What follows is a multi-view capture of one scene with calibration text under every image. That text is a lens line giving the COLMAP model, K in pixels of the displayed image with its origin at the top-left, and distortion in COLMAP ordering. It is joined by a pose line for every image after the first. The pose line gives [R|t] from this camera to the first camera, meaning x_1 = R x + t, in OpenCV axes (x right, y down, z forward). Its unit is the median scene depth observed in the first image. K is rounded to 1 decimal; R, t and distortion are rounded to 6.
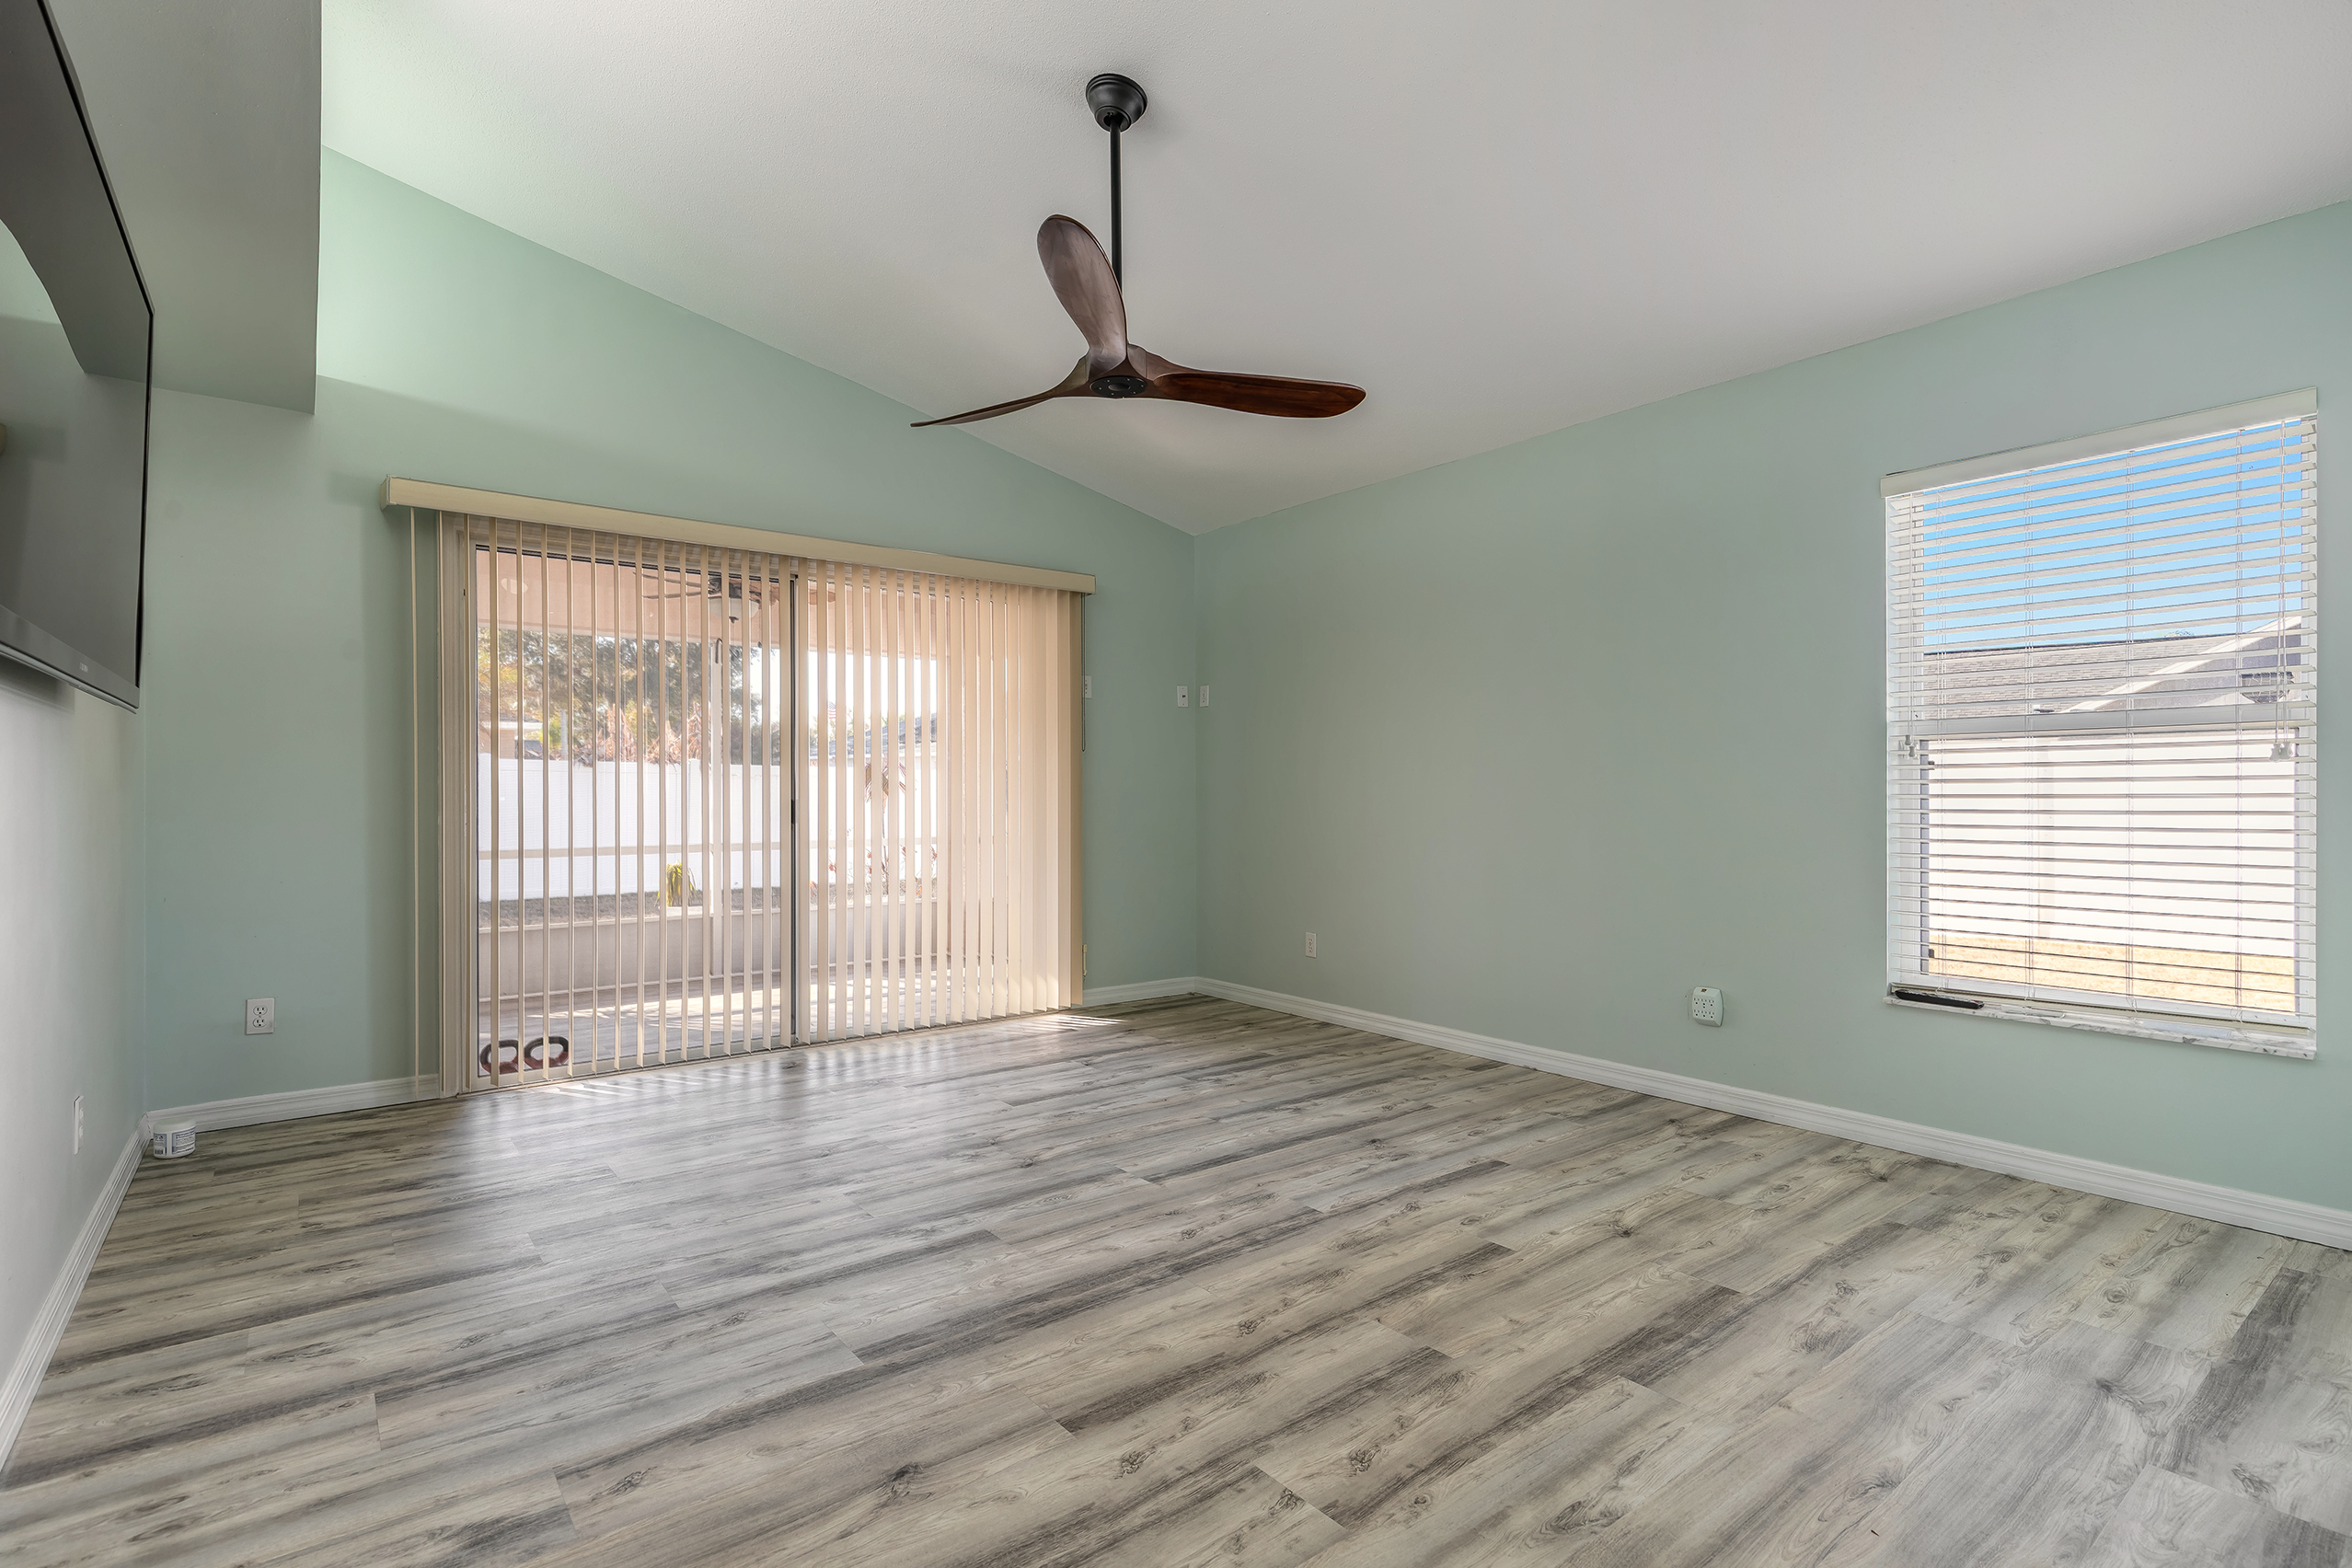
lens RADIAL K [[1125.8, 0, 1169.8], [0, 1125.8, 788.7], [0, 0, 1]] dist [-0.002035, -0.000580]
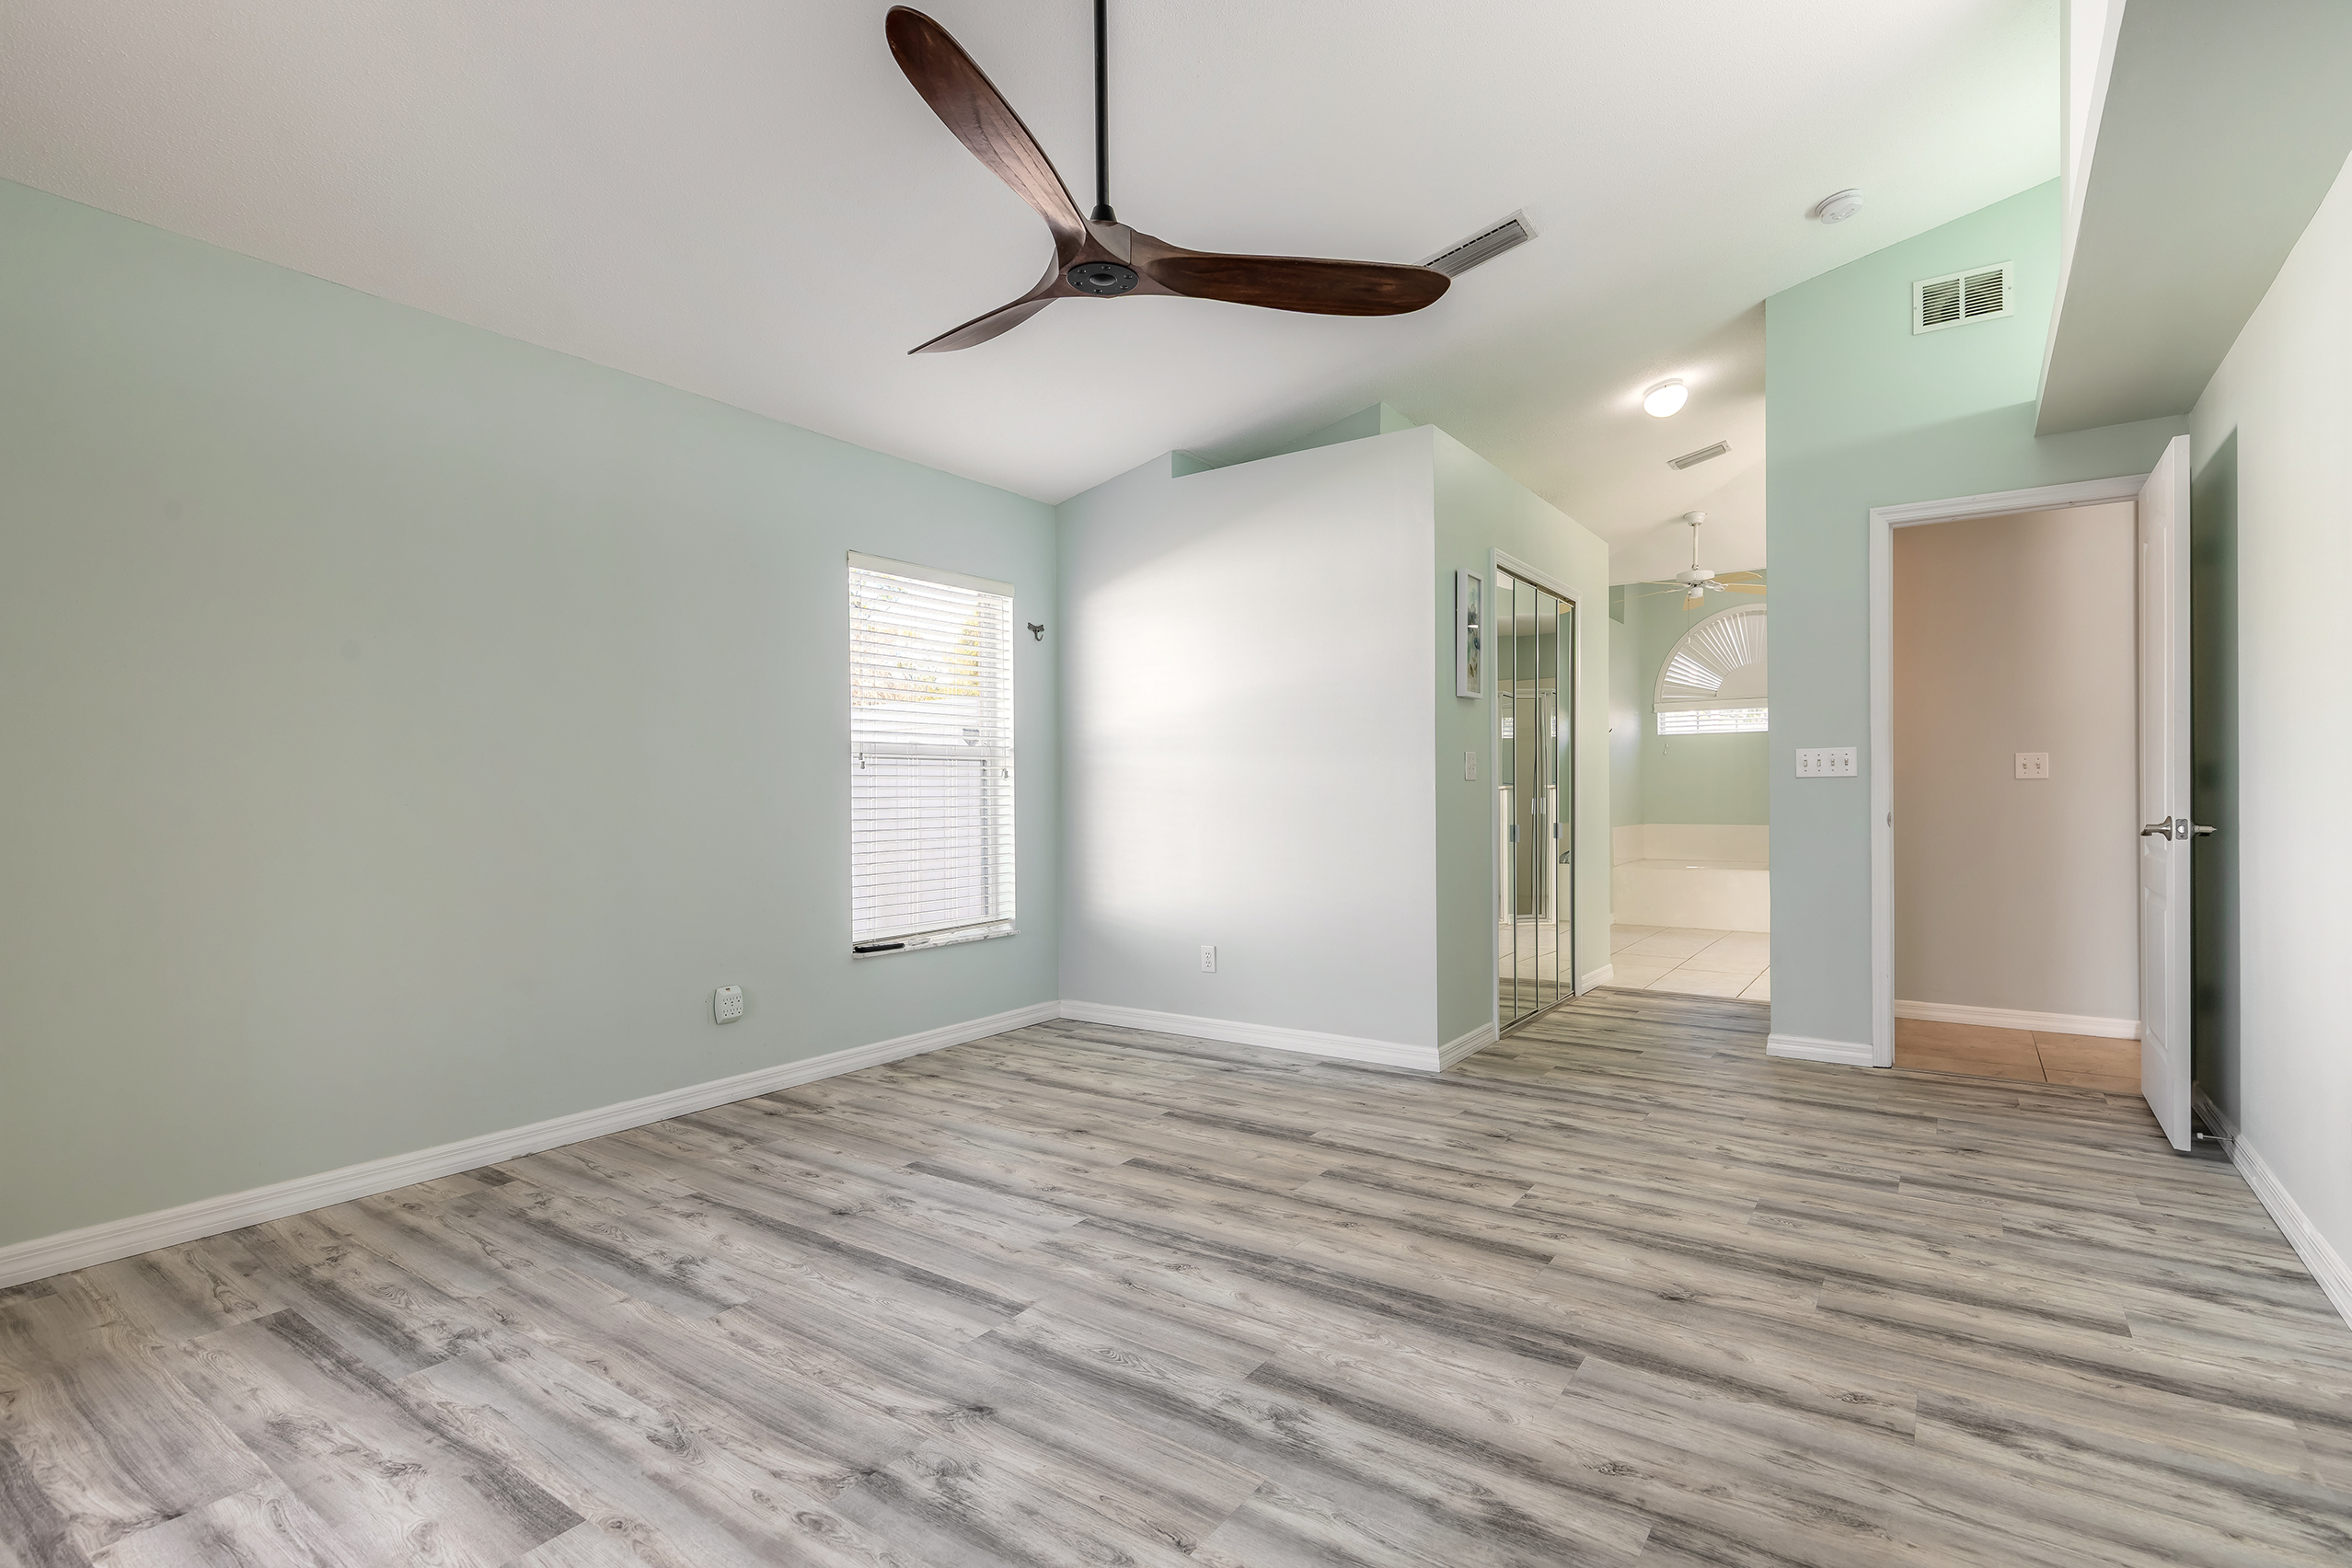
lens RADIAL K [[1125.8, 0, 1169.6], [0, 1125.8, 791.3], [0, 0, 1]] dist [-0.002035, -0.000580]
pose [[-0.297743, 0.003422, 0.954640, -0.865029], [0.004016, 0.999989, -0.002332, 0.003037], [-0.954638, 0.003140, -0.297753, 1.271160]]
